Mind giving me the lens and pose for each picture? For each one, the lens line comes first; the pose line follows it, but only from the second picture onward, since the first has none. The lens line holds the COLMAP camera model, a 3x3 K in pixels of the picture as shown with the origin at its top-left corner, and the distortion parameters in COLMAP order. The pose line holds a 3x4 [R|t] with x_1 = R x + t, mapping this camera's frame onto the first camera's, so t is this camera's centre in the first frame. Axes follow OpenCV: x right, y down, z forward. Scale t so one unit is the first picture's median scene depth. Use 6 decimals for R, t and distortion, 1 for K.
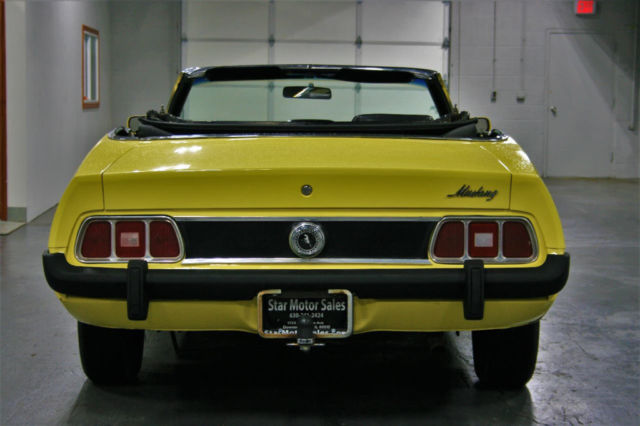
lens RADIAL K [[1223.7, 0, 320.0], [0, 1223.7, 213.0], [0, 0, 1]] dist [-0.000179, -0.045023]
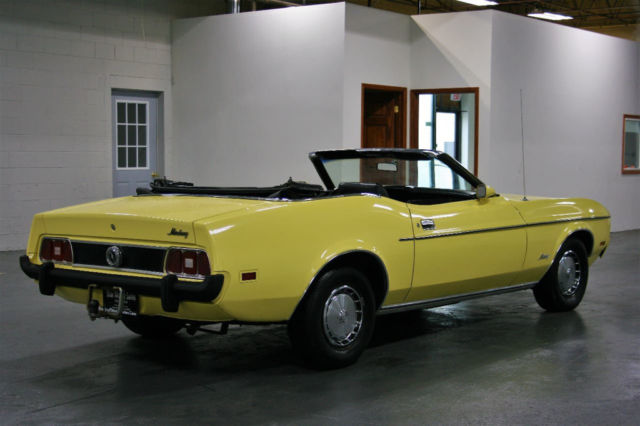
lens RADIAL K [[1223.7, 0, 320.0], [0, 1223.7, 213.0], [0, 0, 1]] dist [-0.000179, -0.045023]
pose [[0.696242, 0.024274, -0.717396, 1.418060], [-0.070905, 0.996866, -0.035085, 0.000793], [0.714296, 0.075294, 0.695781, 0.004148]]
